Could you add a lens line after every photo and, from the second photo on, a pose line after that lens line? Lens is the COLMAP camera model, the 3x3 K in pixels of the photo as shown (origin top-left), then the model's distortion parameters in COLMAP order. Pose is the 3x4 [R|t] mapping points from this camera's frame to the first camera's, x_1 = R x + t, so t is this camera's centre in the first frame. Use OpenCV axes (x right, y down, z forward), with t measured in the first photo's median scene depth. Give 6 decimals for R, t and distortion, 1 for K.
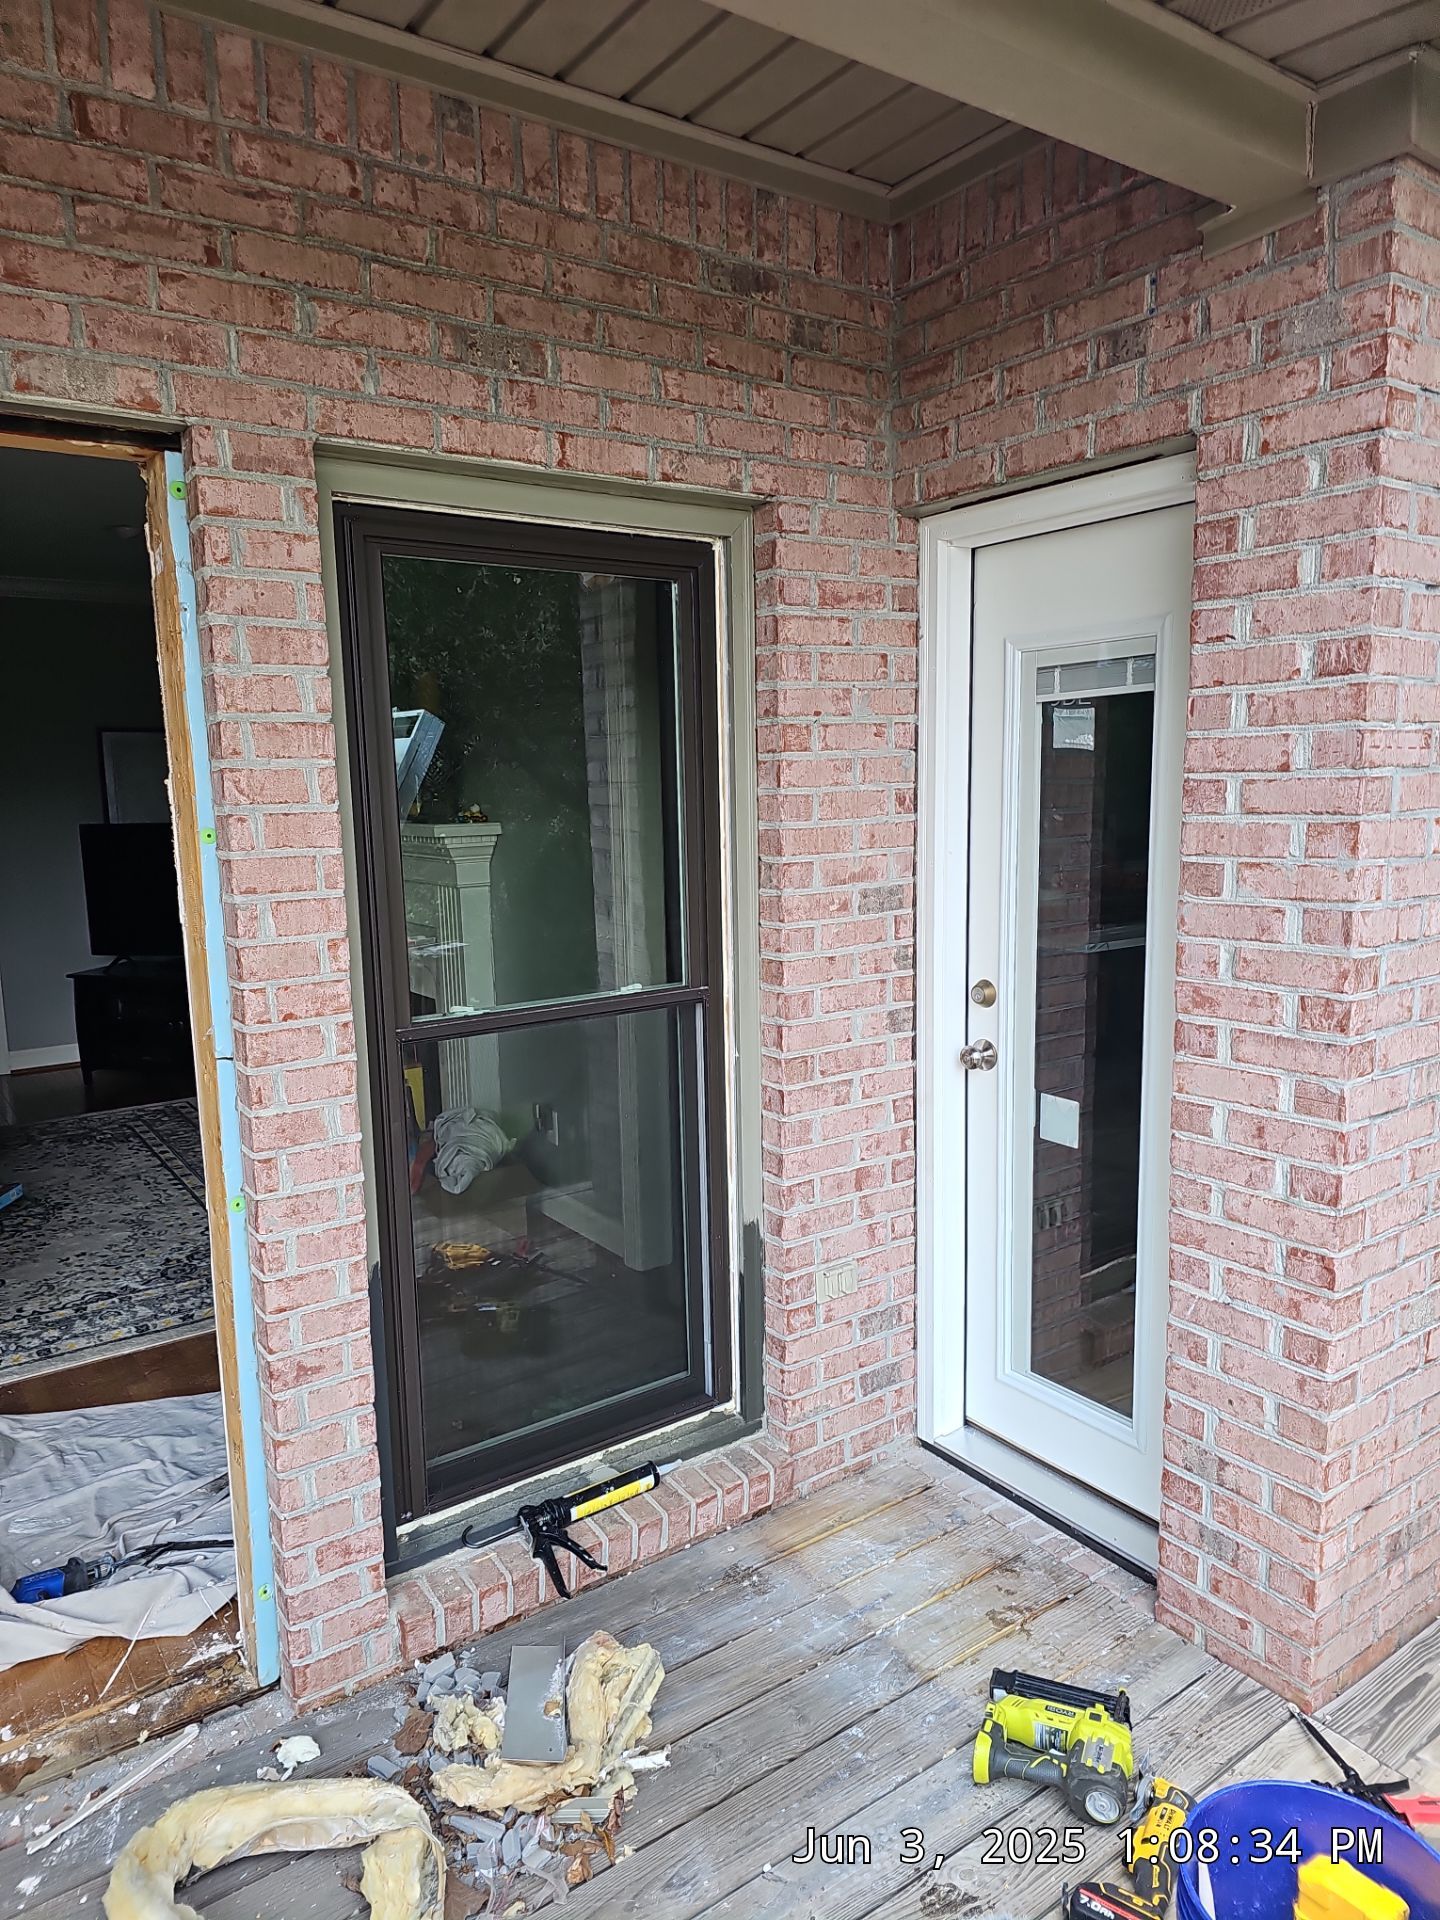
lens RADIAL K [[1284.1, 0, 722.9], [0, 1284.1, 970.0], [0, 0, 1]] dist [0.042119, -0.034963]
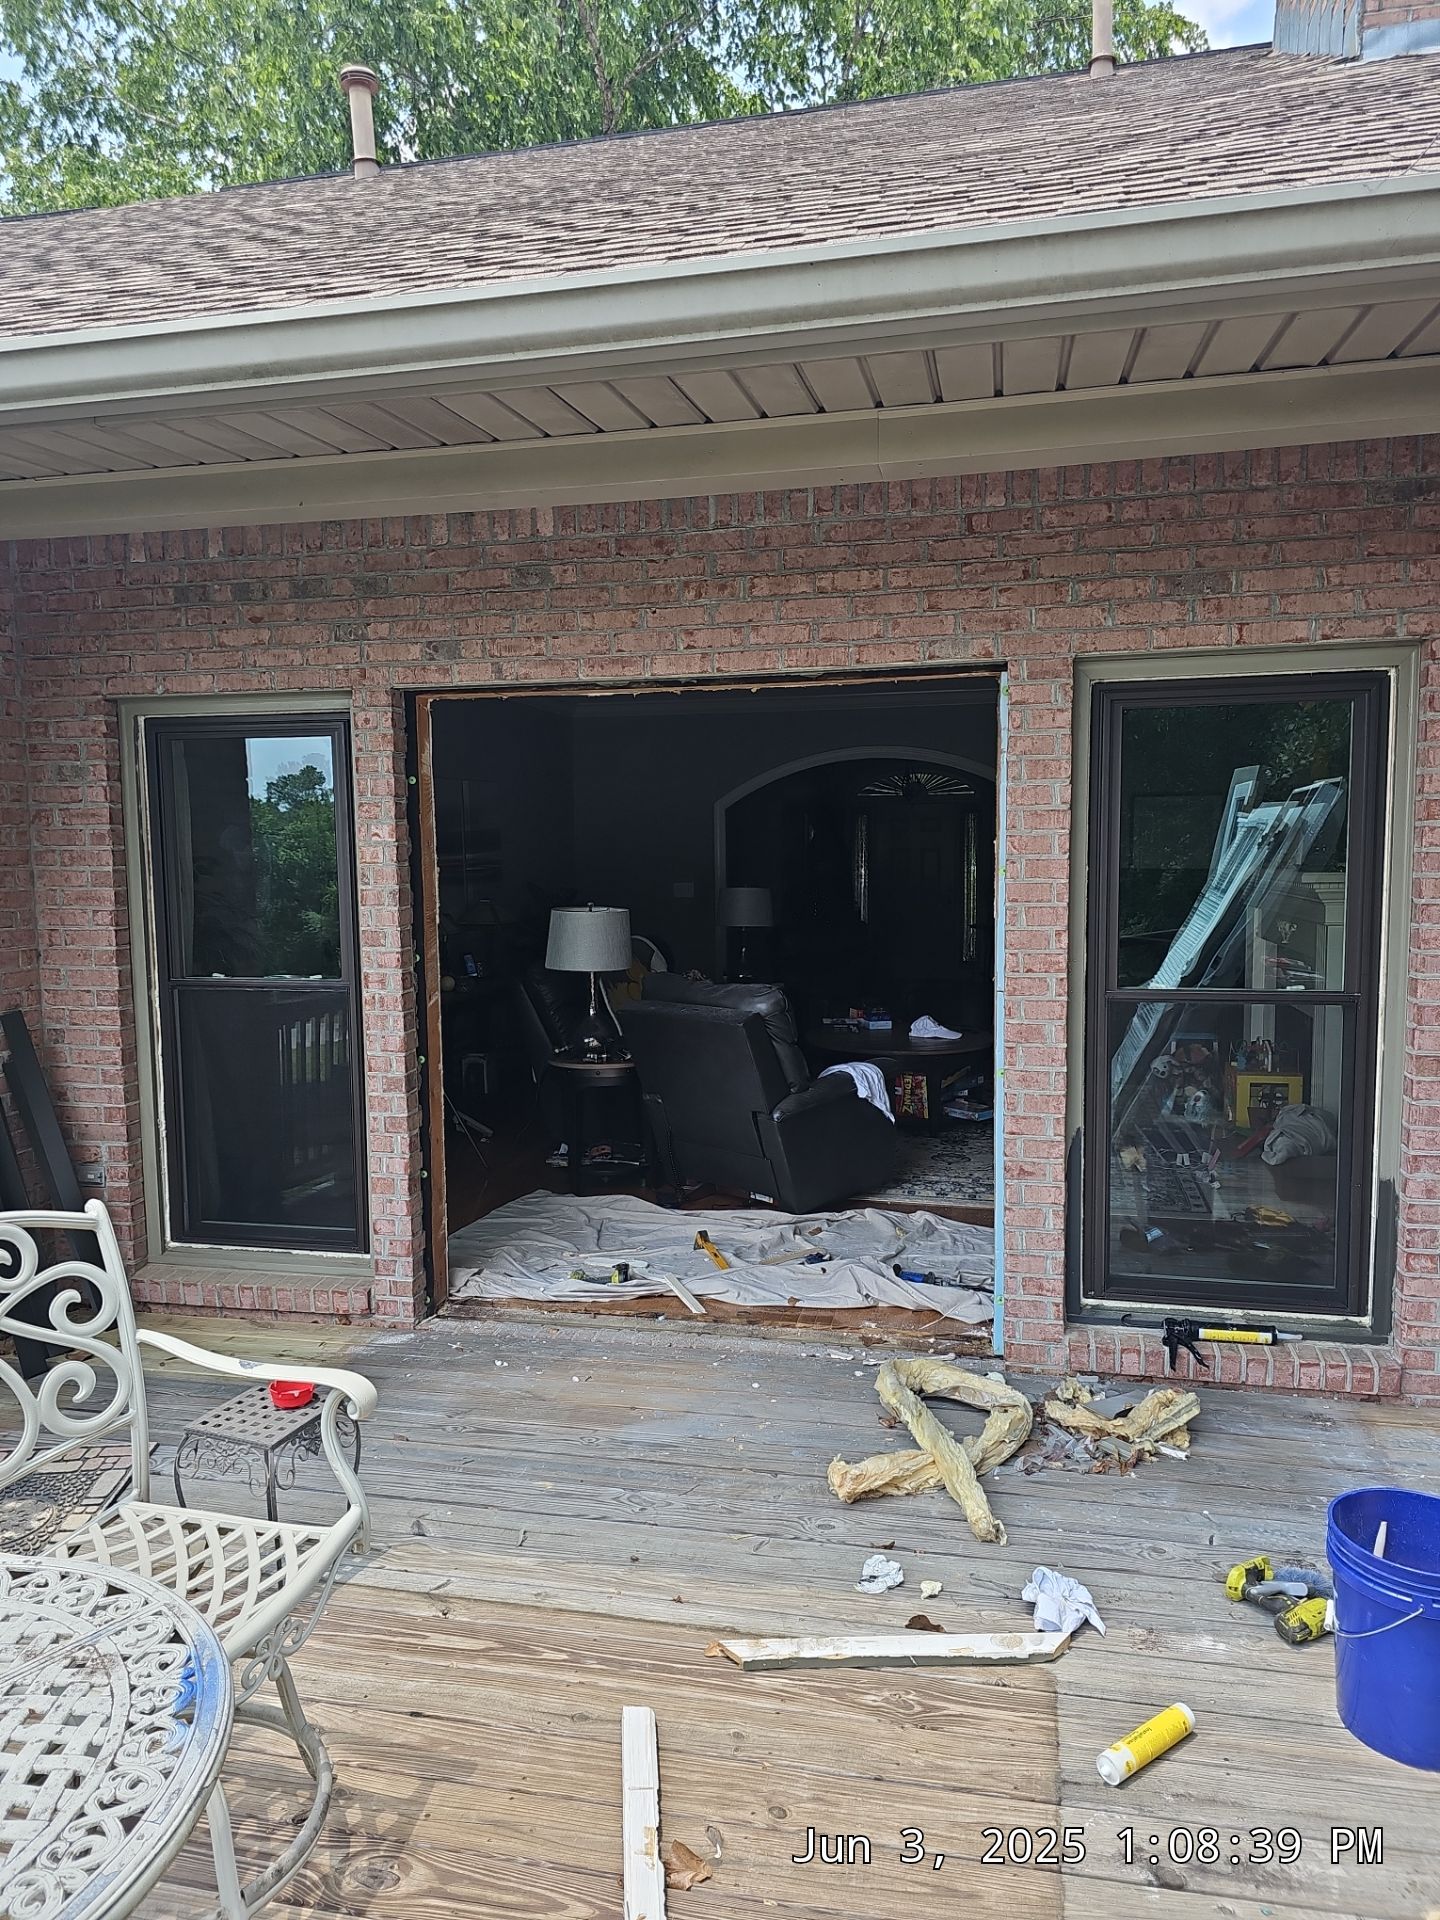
lens RADIAL K [[1284.1, 0, 722.9], [0, 1284.1, 970.0], [0, 0, 1]] dist [0.042119, -0.034963]
pose [[0.669312, 0.078116, -0.738863, 0.665737], [-0.114529, 0.993419, 0.001280, 0.076860], [0.734101, 0.083764, 0.673854, -0.503393]]
